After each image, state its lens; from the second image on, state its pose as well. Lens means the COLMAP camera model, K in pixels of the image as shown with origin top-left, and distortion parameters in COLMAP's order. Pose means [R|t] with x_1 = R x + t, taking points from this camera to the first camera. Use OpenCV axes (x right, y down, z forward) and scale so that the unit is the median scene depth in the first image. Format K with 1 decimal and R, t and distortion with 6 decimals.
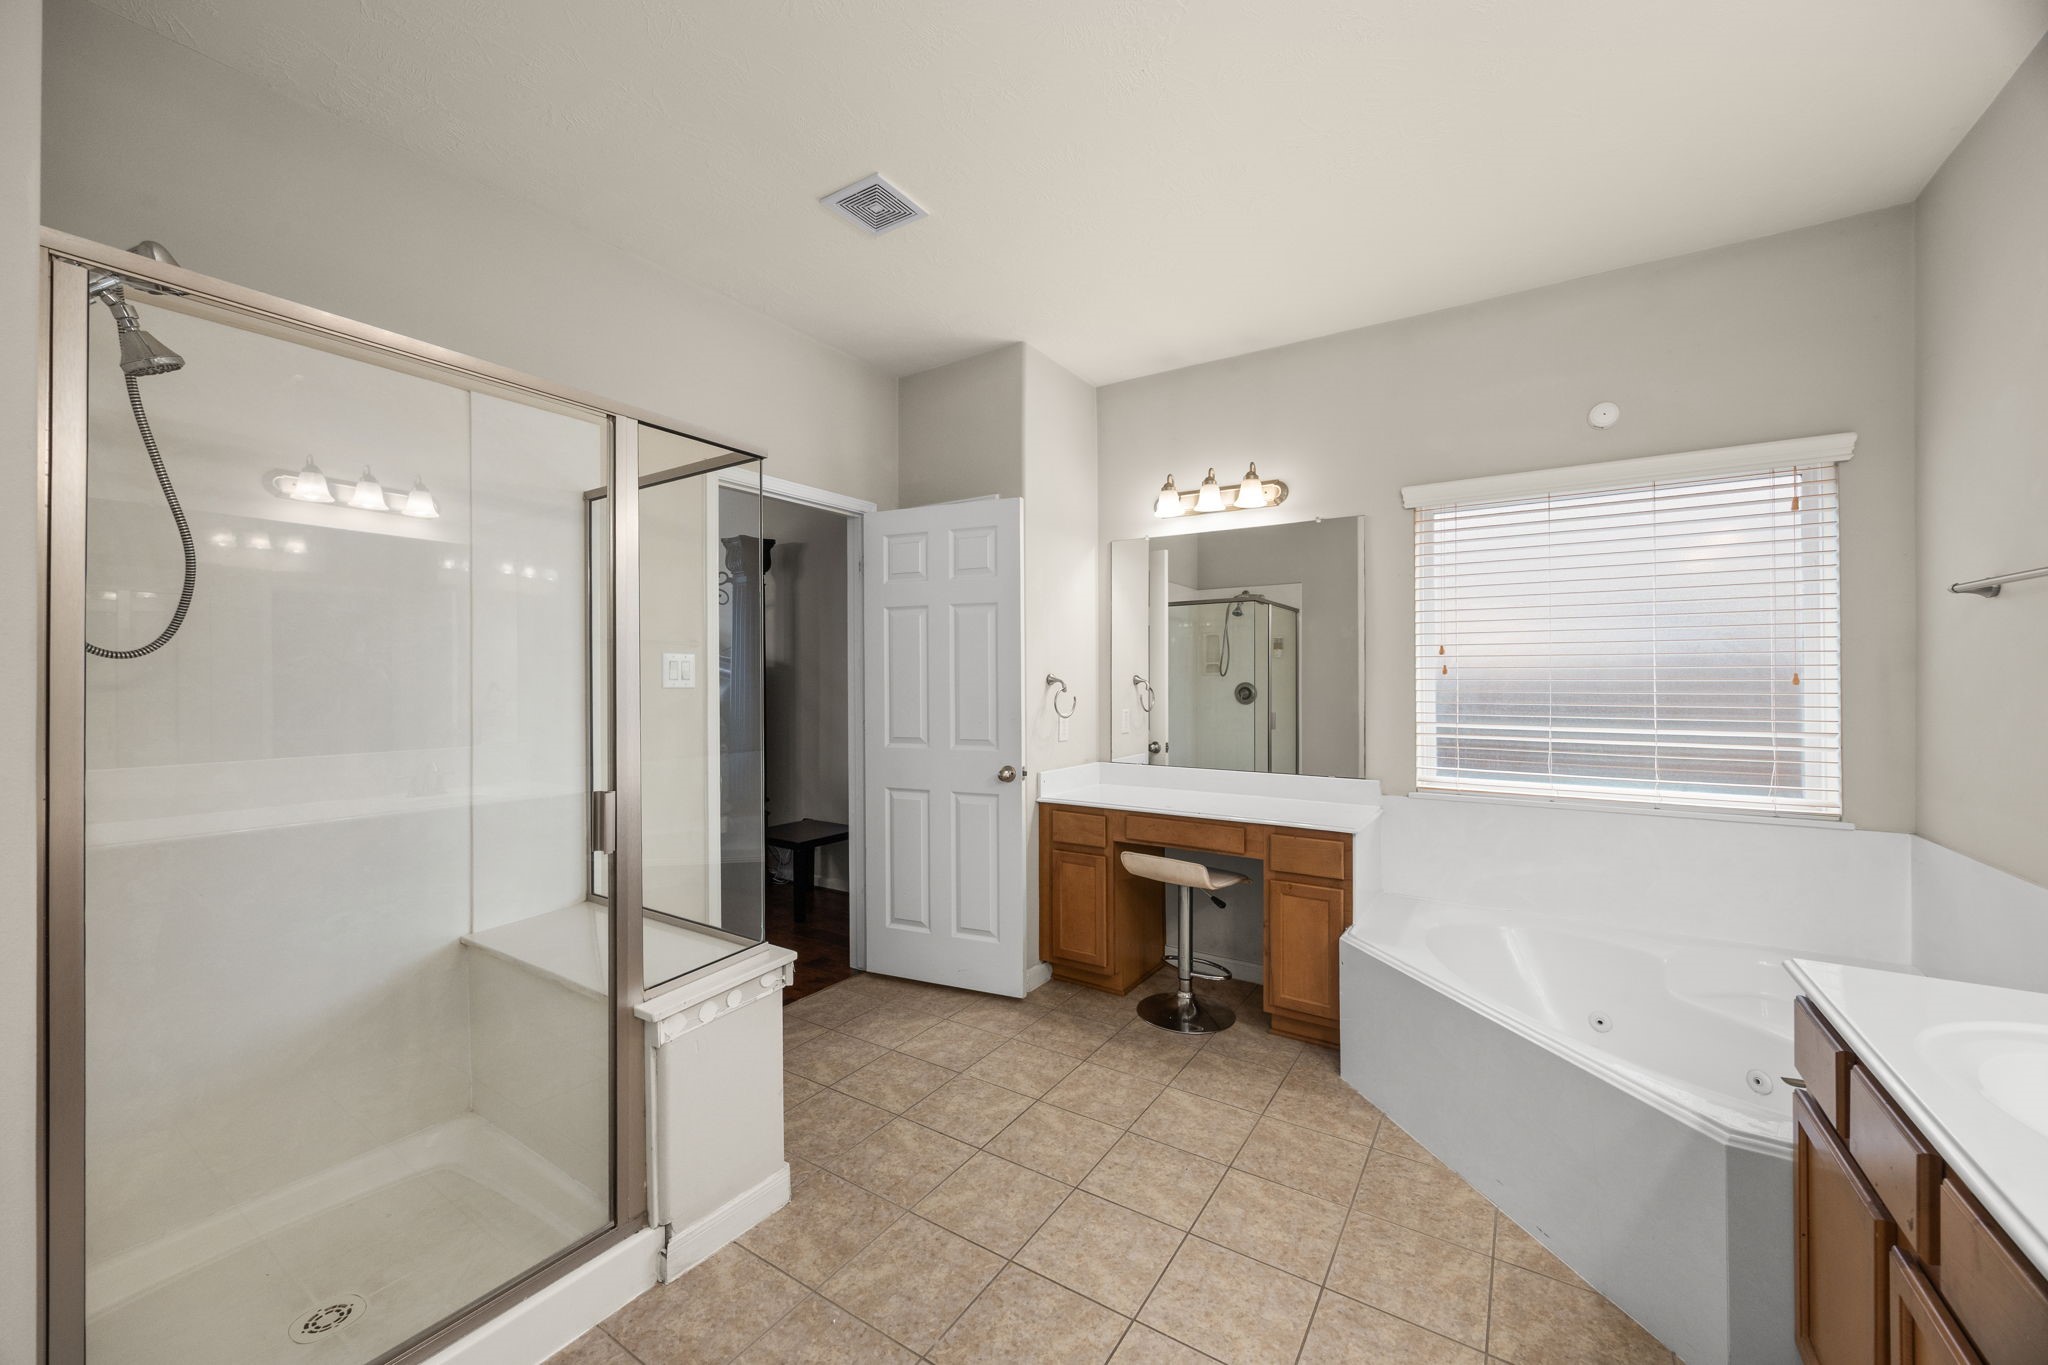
lens RADIAL K [[784.3, 0, 1024.0], [0, 784.3, 682.5], [0, 0, 1]] dist [0.000816, 0.000000]
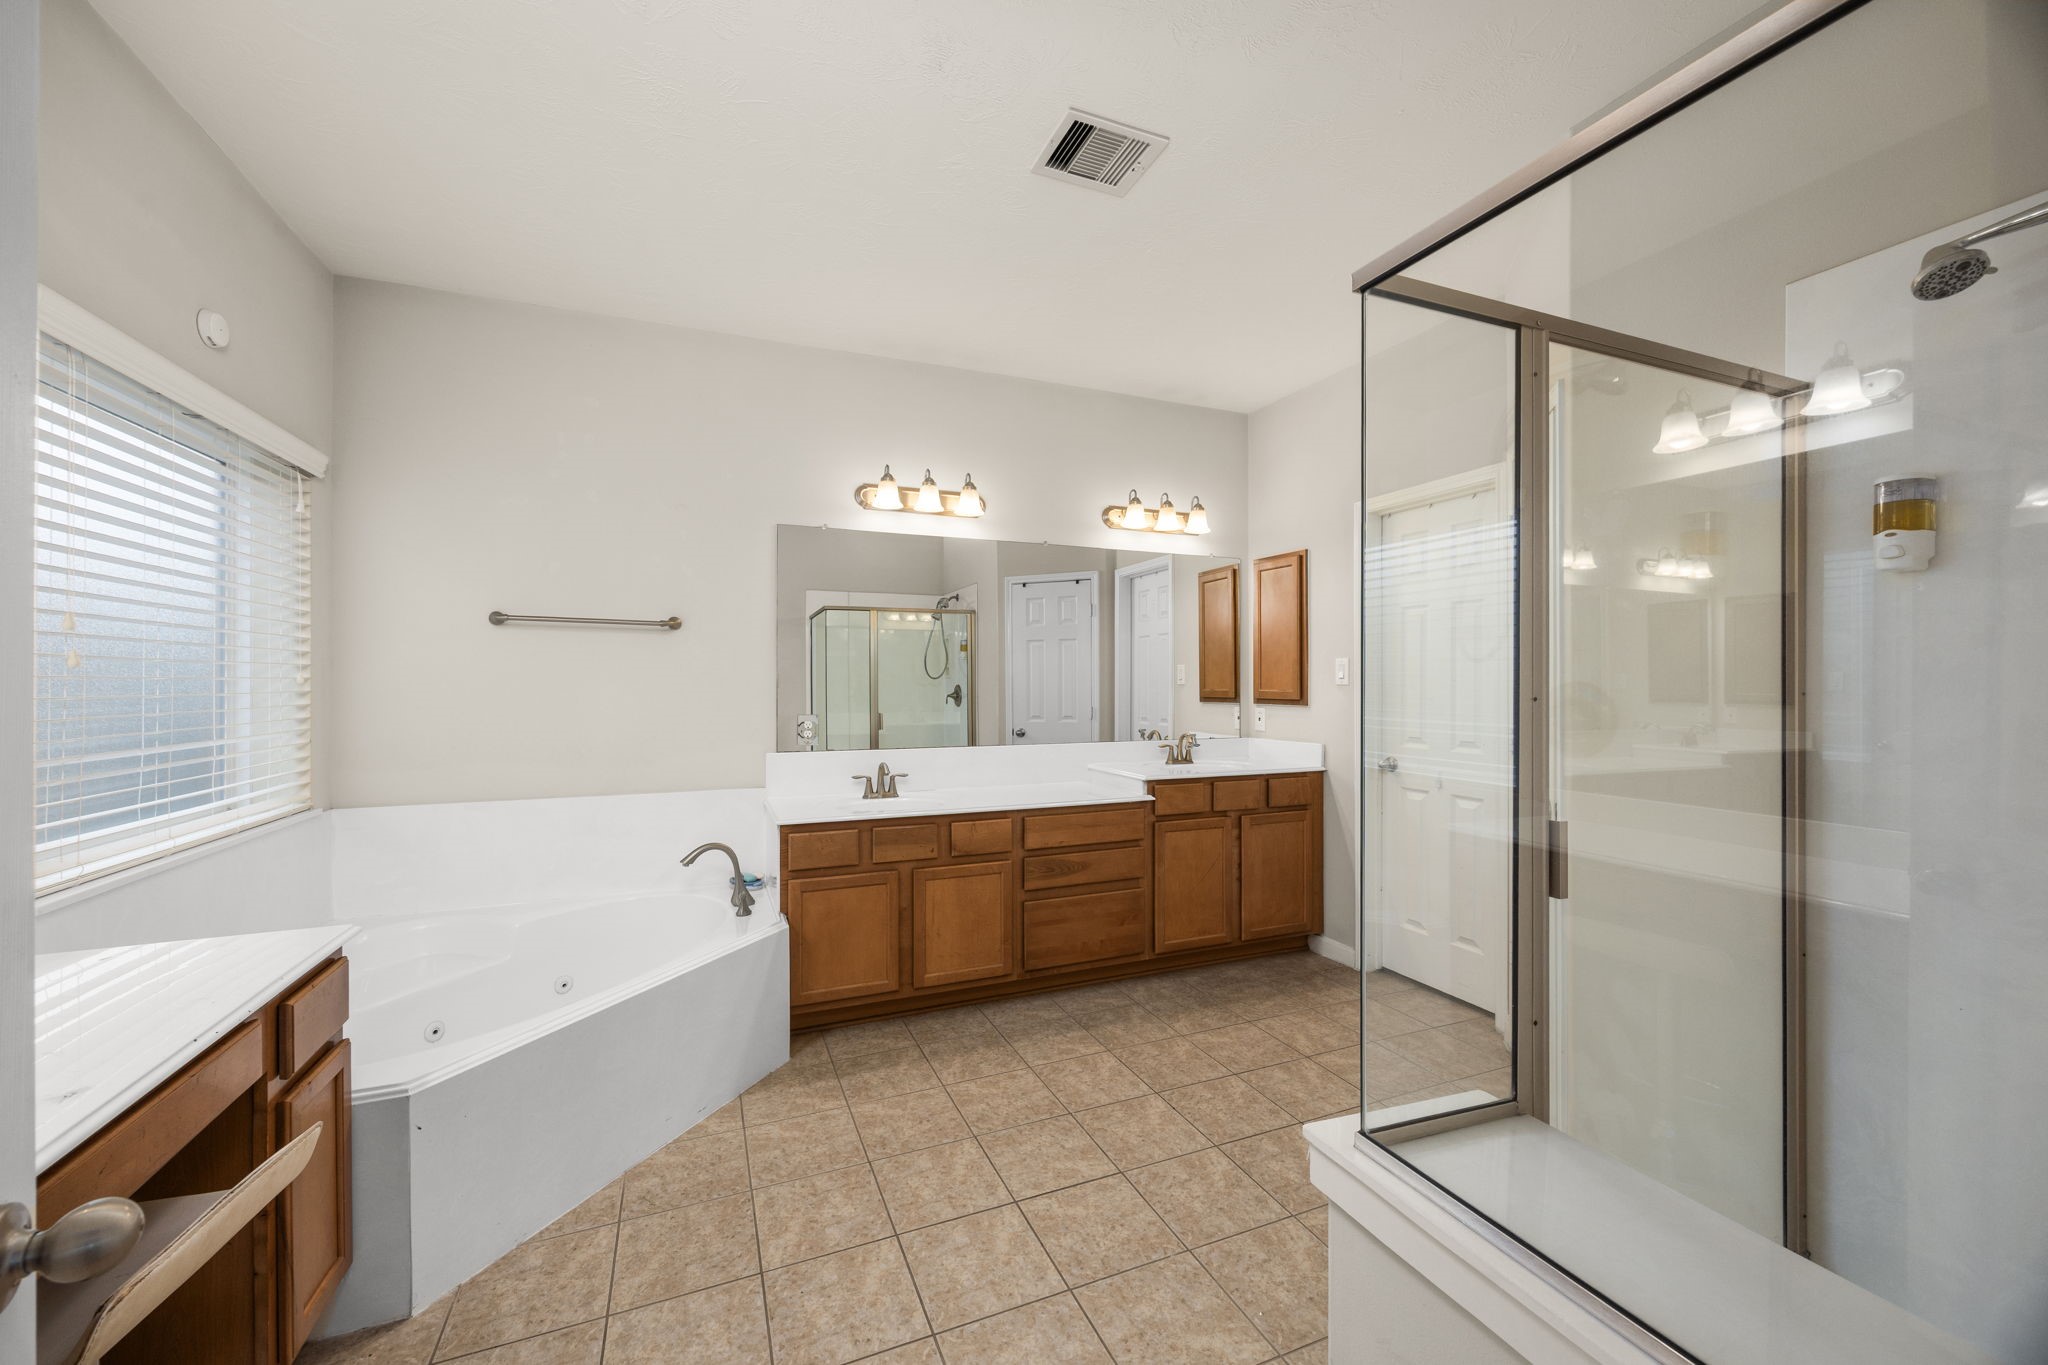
lens RADIAL K [[784.3, 0, 1024.0], [0, 784.3, 682.5], [0, 0, 1]] dist [0.000816, 0.000000]
pose [[-0.828818, -0.002120, 0.559514, -0.517042], [0.001487, 0.999981, 0.005993, -0.001621], [-0.559516, 0.005800, -0.828799, 1.874325]]
